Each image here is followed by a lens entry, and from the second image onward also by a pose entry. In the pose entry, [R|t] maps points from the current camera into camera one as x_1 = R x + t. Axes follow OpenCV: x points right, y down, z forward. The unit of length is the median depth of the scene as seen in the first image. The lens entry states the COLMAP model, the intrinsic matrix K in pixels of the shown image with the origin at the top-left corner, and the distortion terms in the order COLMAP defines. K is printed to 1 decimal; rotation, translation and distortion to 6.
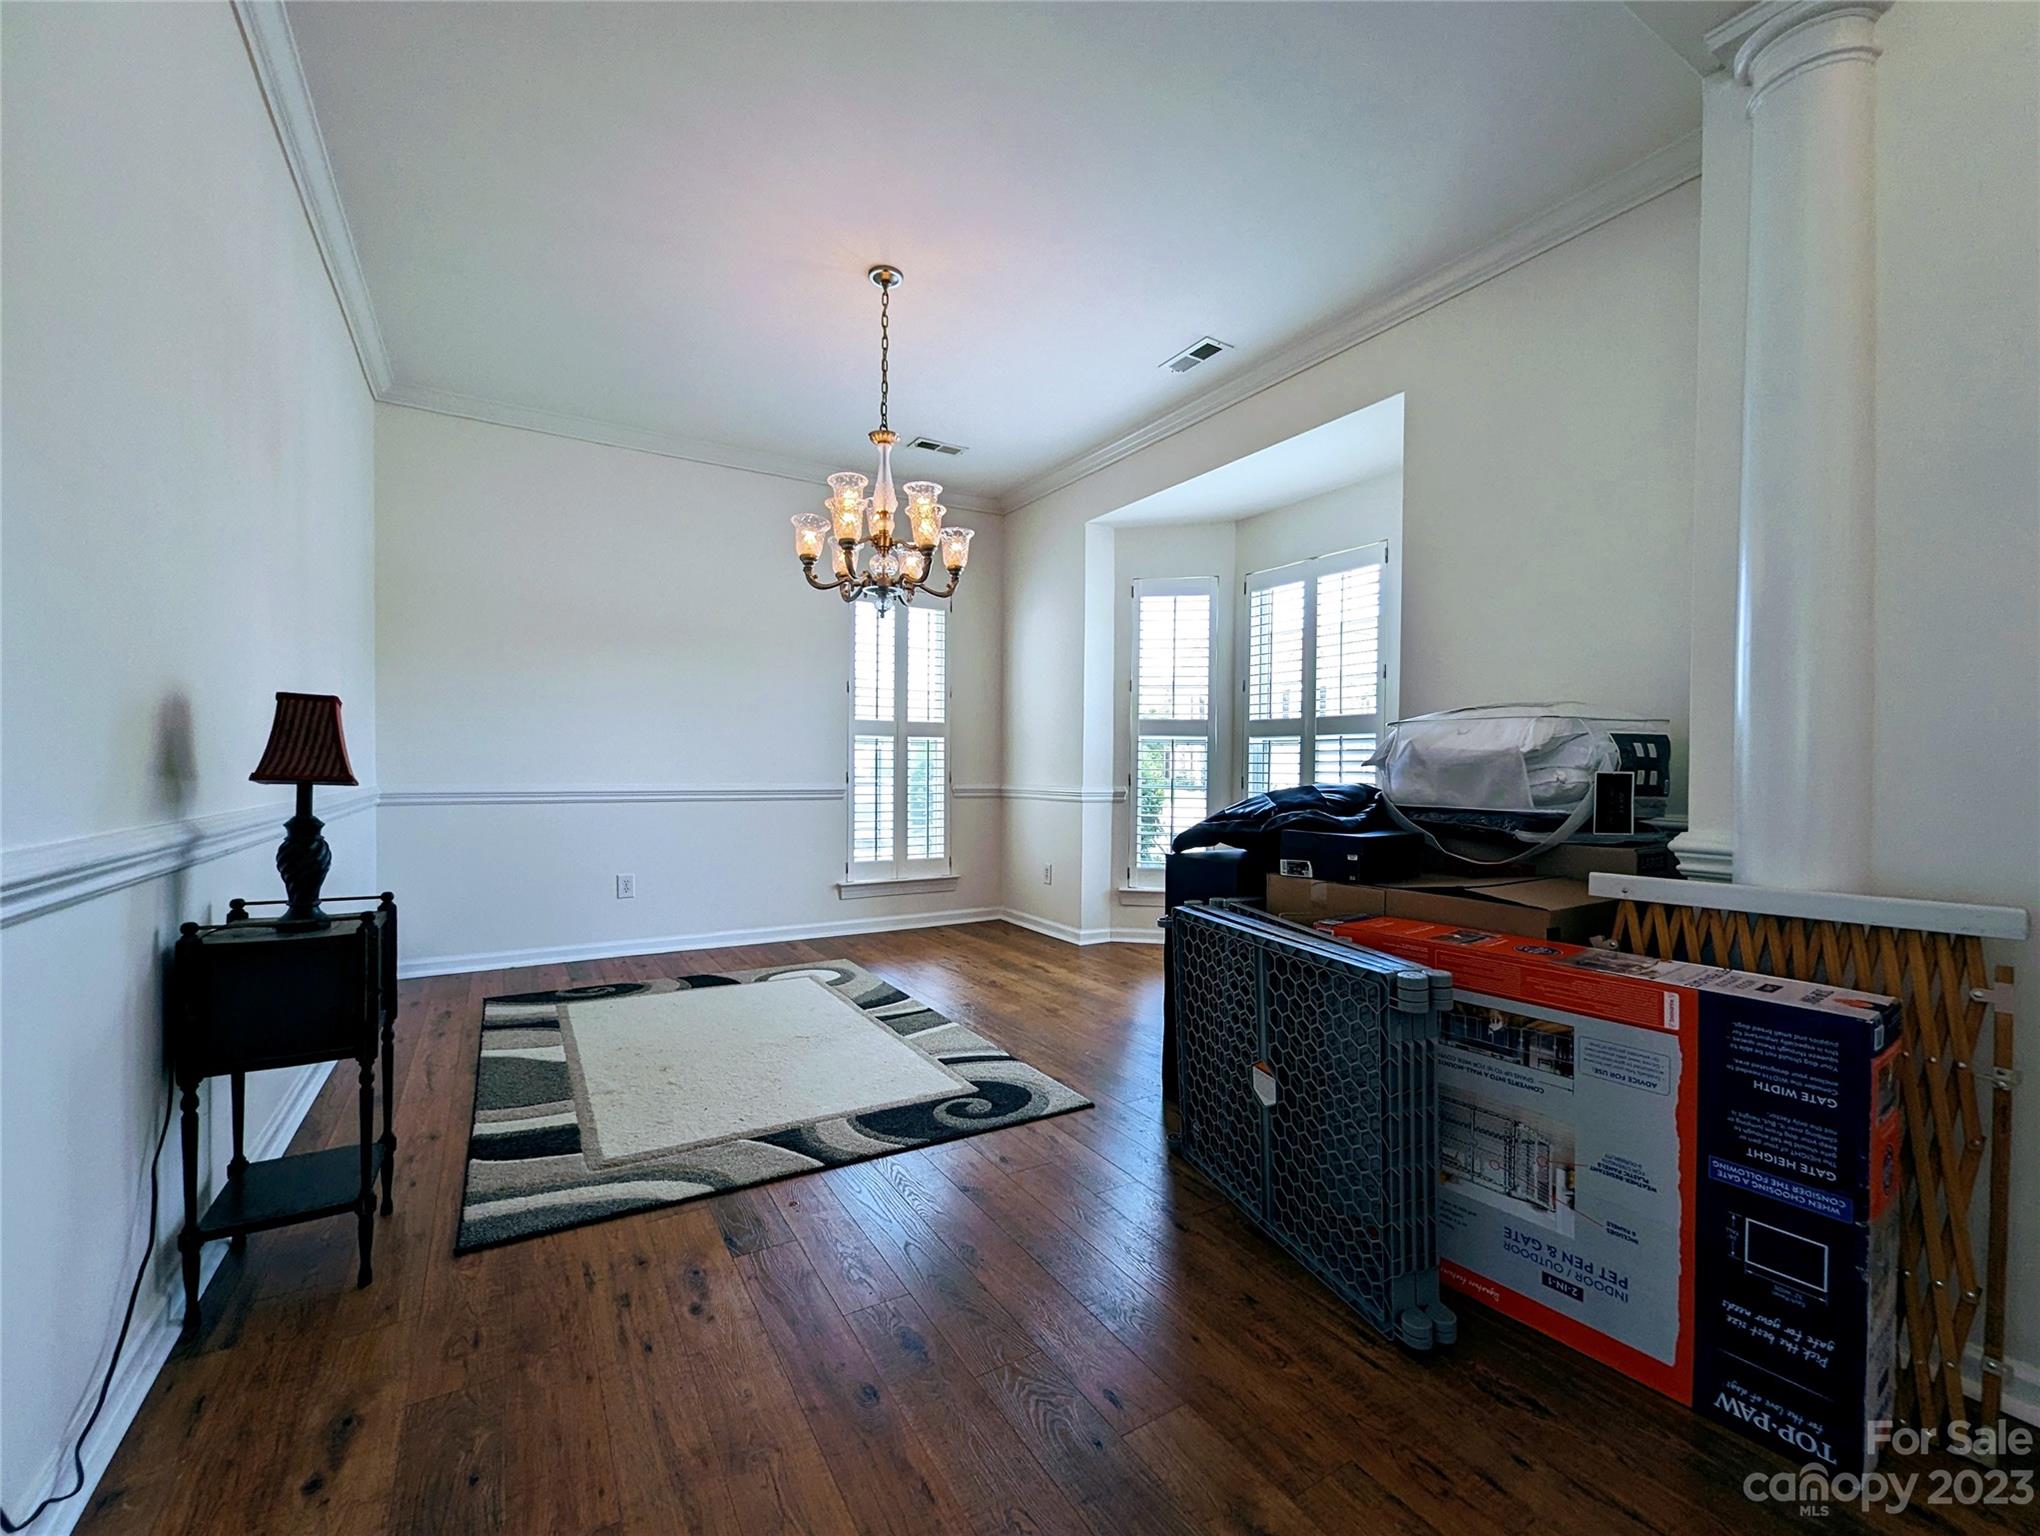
lens RADIAL K [[850.3, 0, 1025.7], [0, 850.3, 770.1], [0, 0, 1]] dist [0.000436, -0.000306]
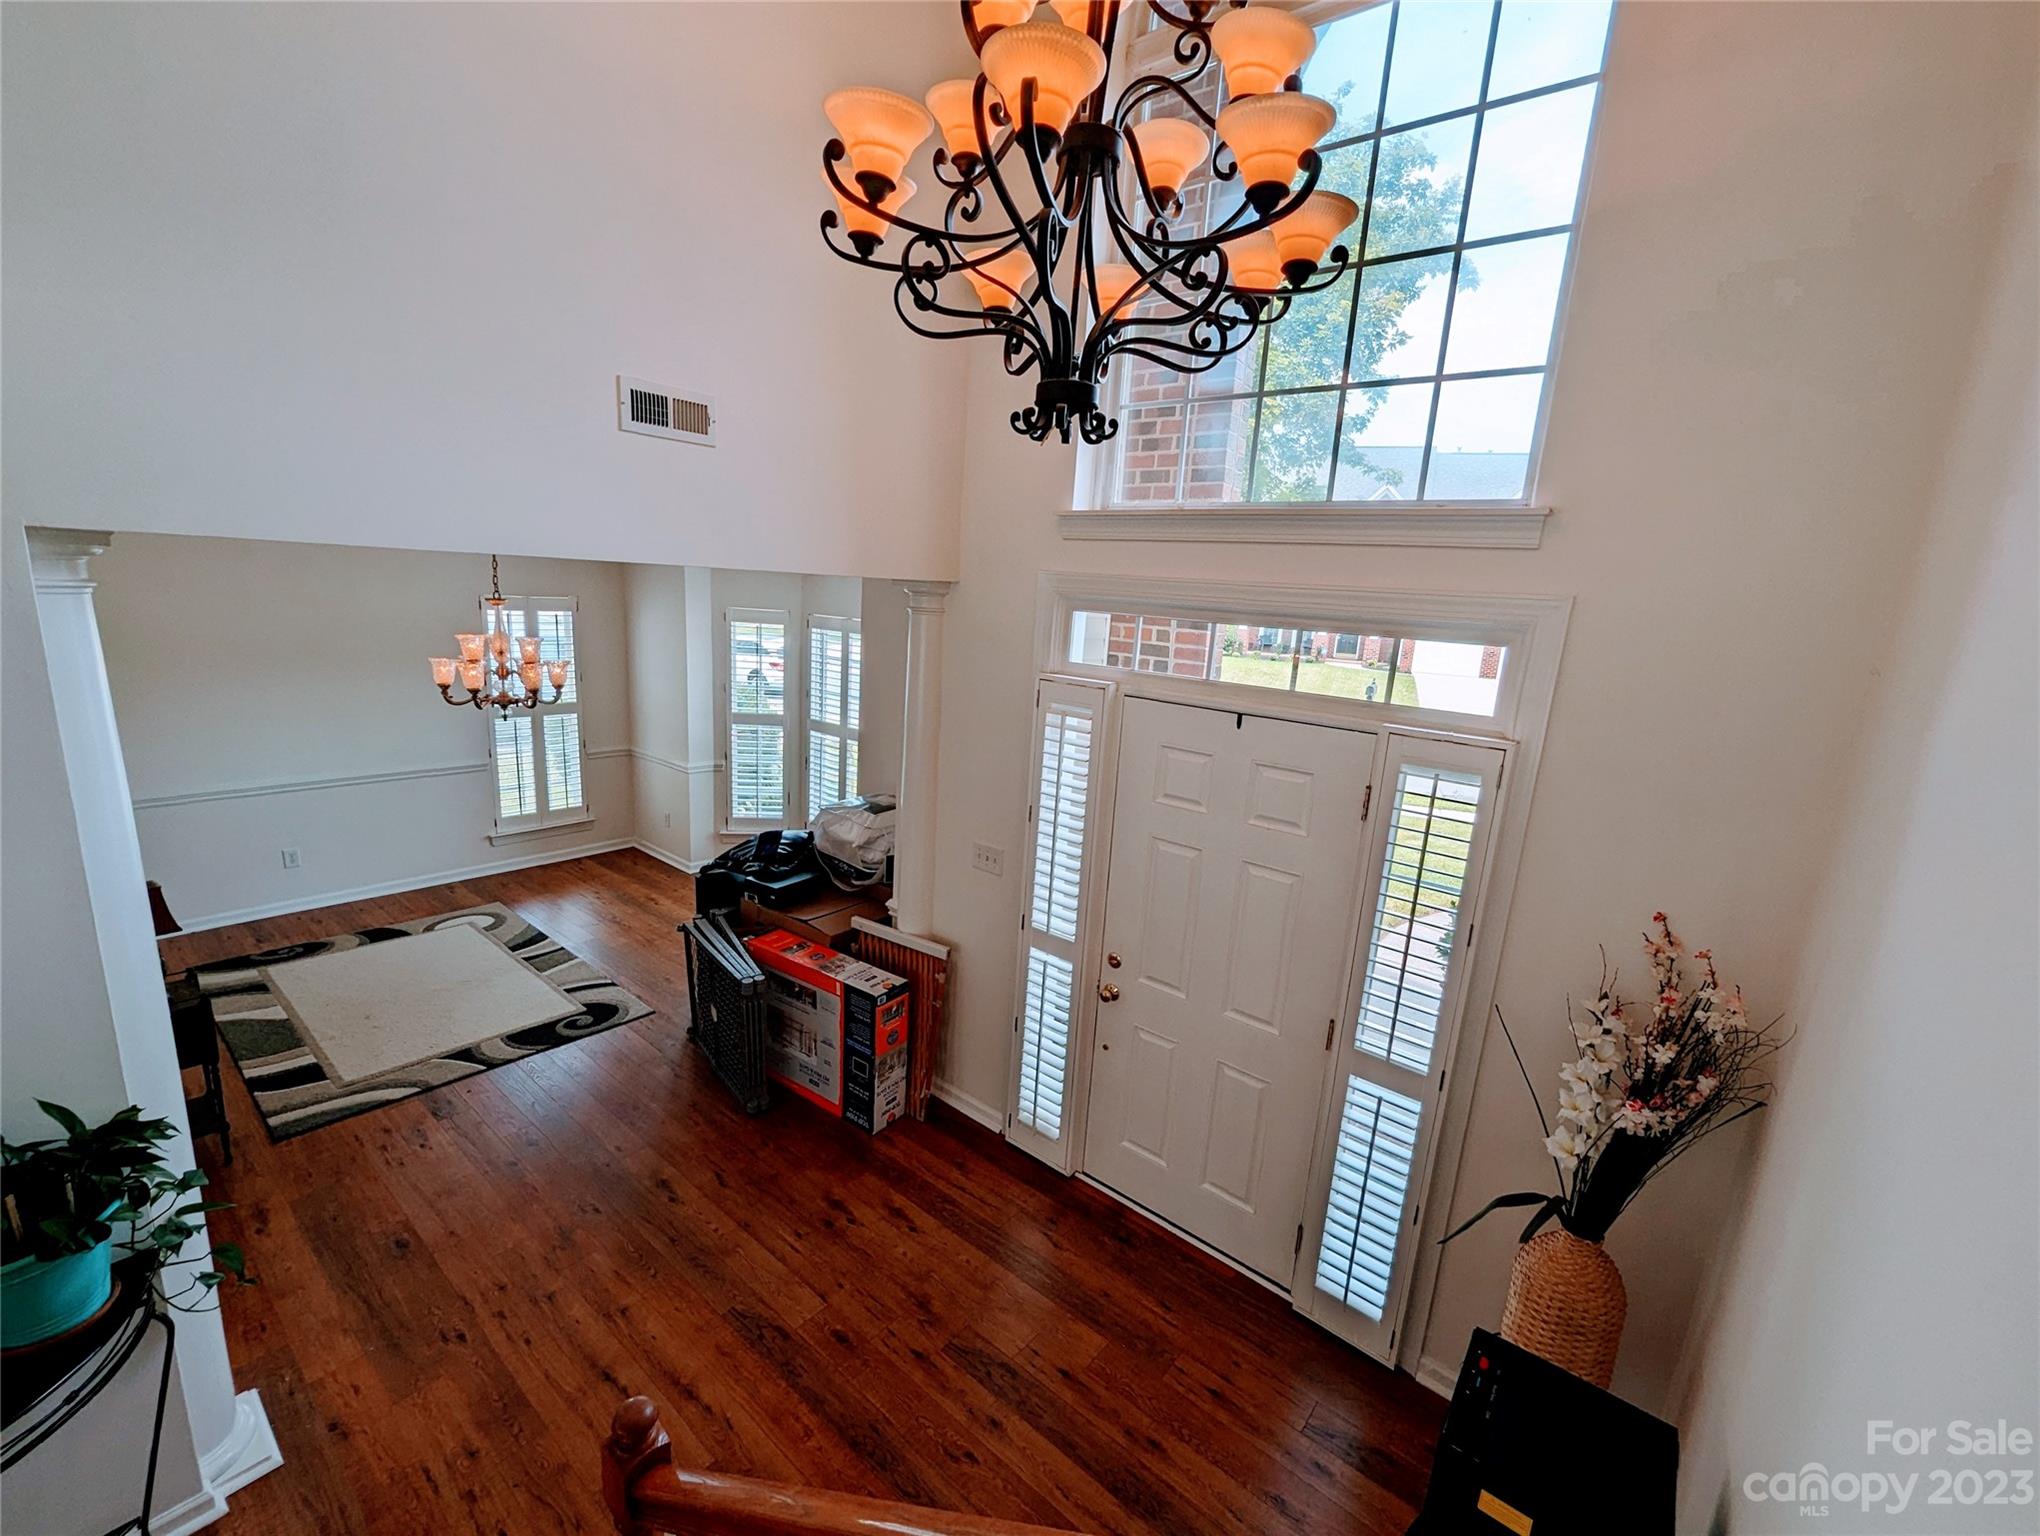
lens RADIAL K [[850.3, 0, 1021.1], [0, 850.3, 768.3], [0, 0, 1]] dist [0.000436, -0.000306]
pose [[0.943912, -0.020243, 0.329577, 0.201776], [-0.050228, 0.977702, 0.203903, -0.464065], [-0.326356, -0.209020, 0.921847, -0.727201]]
